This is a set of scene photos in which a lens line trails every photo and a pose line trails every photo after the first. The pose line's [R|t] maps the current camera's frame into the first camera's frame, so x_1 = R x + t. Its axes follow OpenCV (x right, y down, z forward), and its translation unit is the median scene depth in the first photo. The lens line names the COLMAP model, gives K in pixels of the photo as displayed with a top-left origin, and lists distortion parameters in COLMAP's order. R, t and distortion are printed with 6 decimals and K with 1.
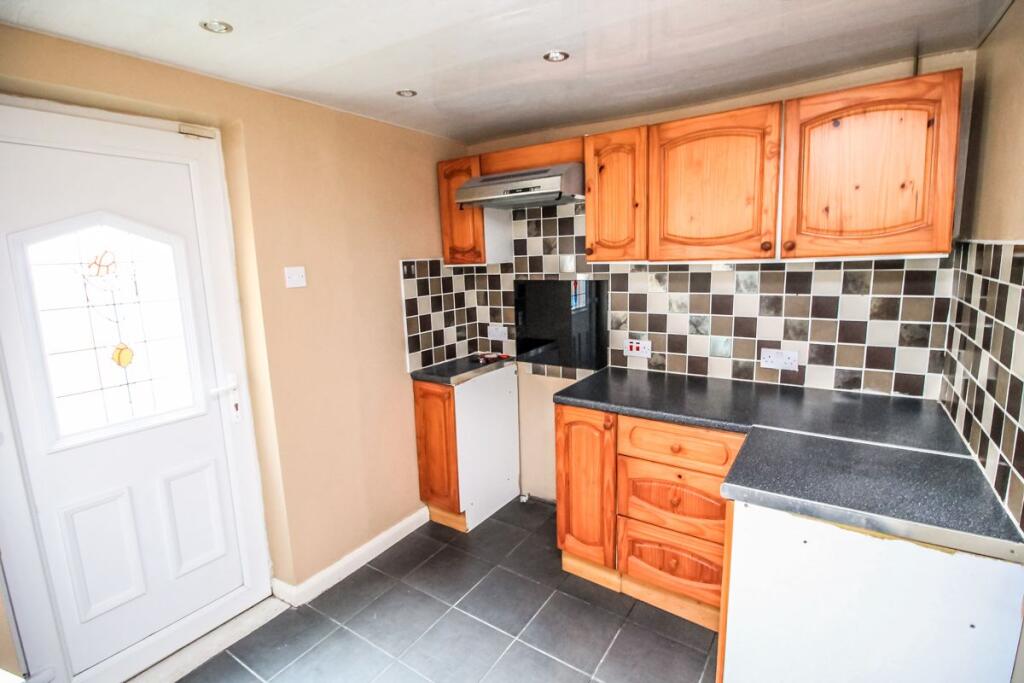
lens RADIAL K [[480.0, 0, 513.0], [0, 480.0, 338.7], [0, 0, 1]] dist [-0.018848, -0.001826]
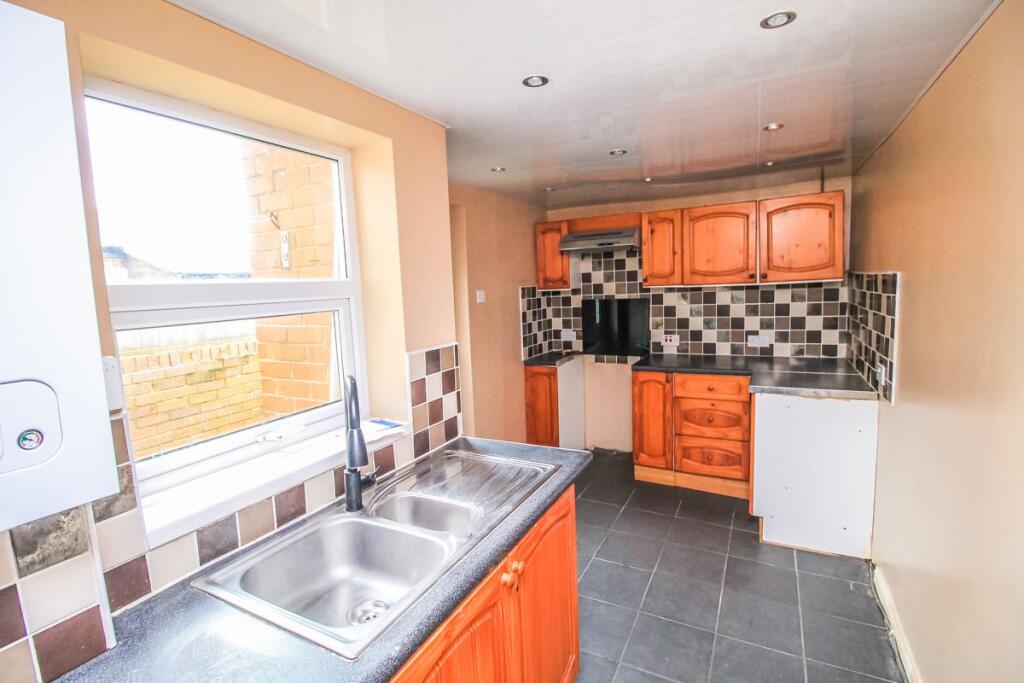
lens RADIAL K [[480.0, 0, 509.4], [0, 480.0, 339.4], [0, 0, 1]] dist [-0.018848, -0.001826]
pose [[0.994805, -0.020195, 0.099772, -0.501824], [0.026403, 0.997770, -0.061299, 0.117616], [-0.098311, 0.063615, 0.993120, -0.615766]]
